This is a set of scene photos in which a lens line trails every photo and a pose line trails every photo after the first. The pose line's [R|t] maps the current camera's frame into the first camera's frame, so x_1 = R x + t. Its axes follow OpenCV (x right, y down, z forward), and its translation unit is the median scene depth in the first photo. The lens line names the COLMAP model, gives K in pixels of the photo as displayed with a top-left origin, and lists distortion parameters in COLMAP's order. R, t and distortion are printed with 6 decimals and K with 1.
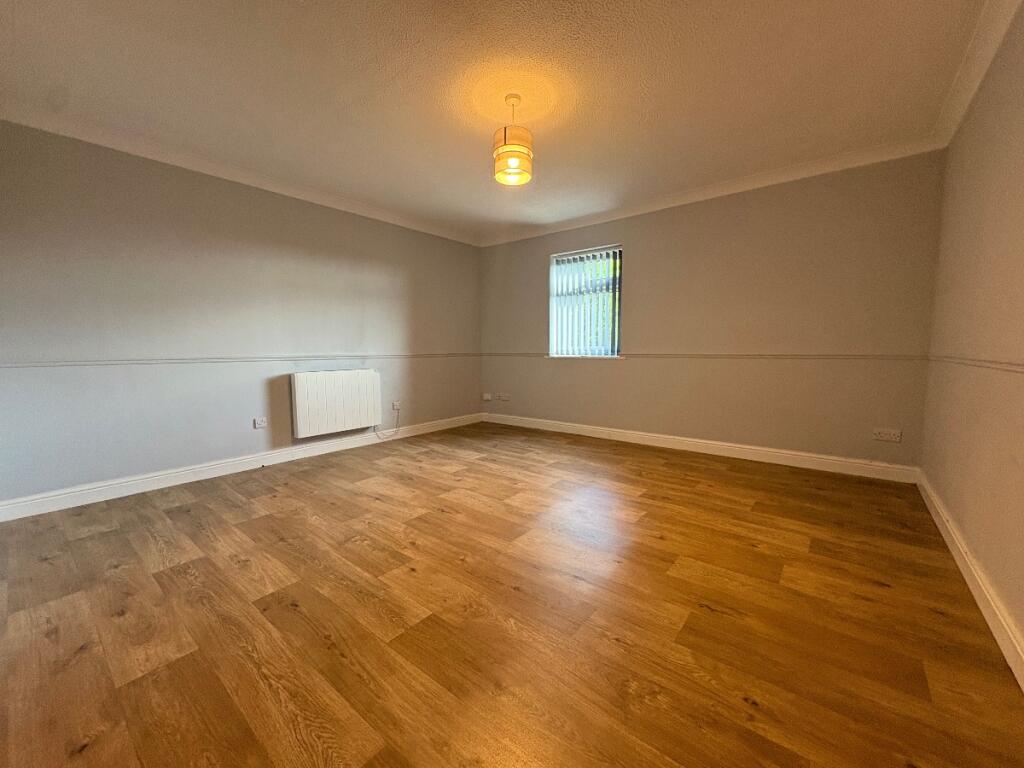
lens RADIAL K [[411.2, 0, 506.3], [0, 411.2, 384.6], [0, 0, 1]] dist [-0.000541, -0.001875]
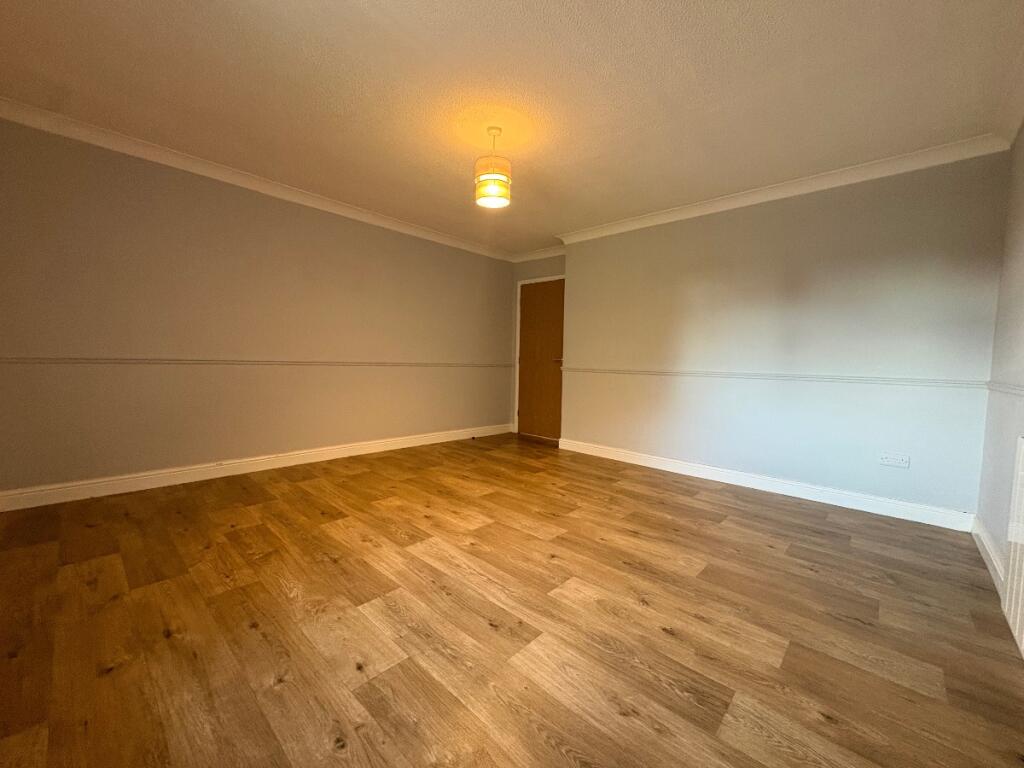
lens RADIAL K [[411.2, 0, 509.3], [0, 411.2, 379.7], [0, 0, 1]] dist [-0.000541, -0.001875]
pose [[-0.998150, -0.023618, 0.056021, -0.118704], [-0.015715, 0.990373, 0.137531, -0.233290], [-0.058730, 0.136396, -0.988912, 2.592164]]
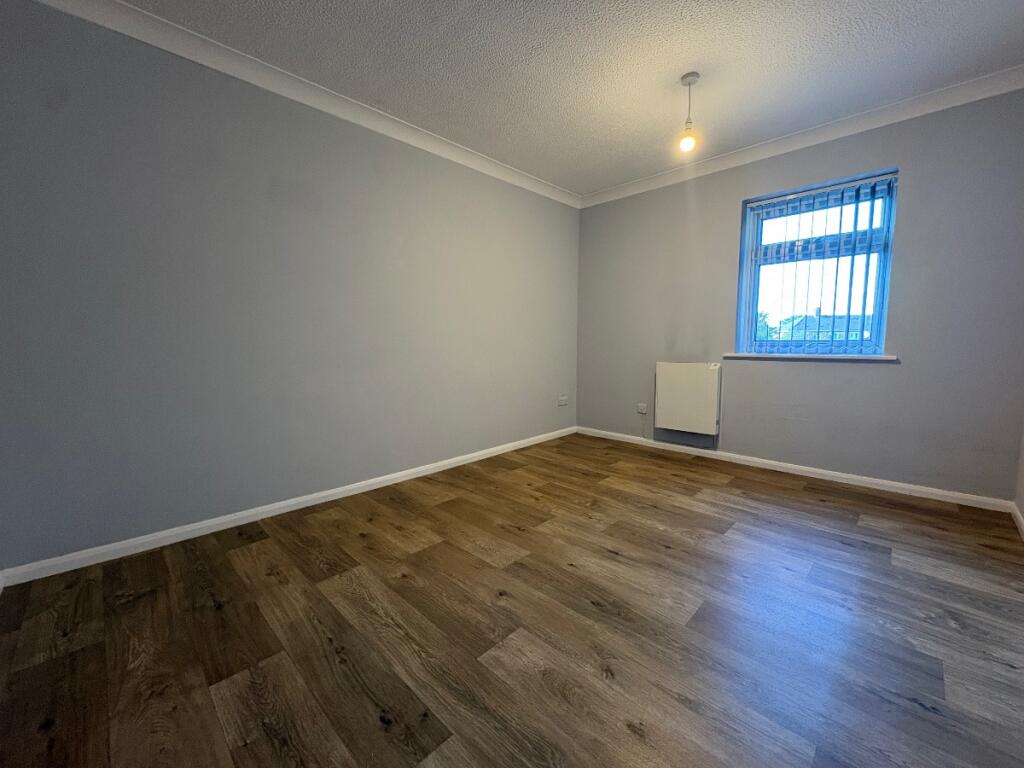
lens RADIAL K [[411.2, 0, 508.5], [0, 411.2, 379.9], [0, 0, 1]] dist [-0.000541, -0.001875]
pose [[-0.996184, 0.005199, 0.087118, -0.272176], [0.021109, 0.982939, 0.182715, -0.207298], [-0.084681, 0.183857, -0.979299, 2.321446]]
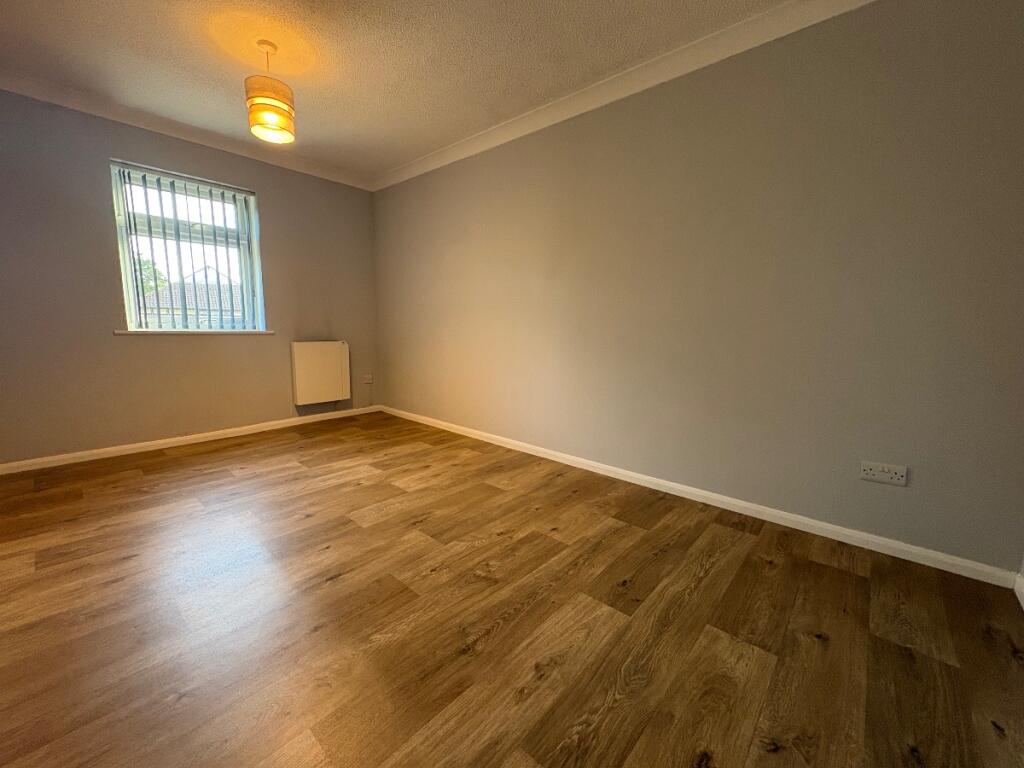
lens RADIAL K [[411.2, 0, 517.3], [0, 411.2, 382.2], [0, 0, 1]] dist [-0.000541, -0.001875]
pose [[0.023491, -0.132025, 0.990968, -1.188900], [0.071585, 0.988919, 0.130055, -0.075478], [-0.997158, 0.067884, 0.032681, 0.983795]]
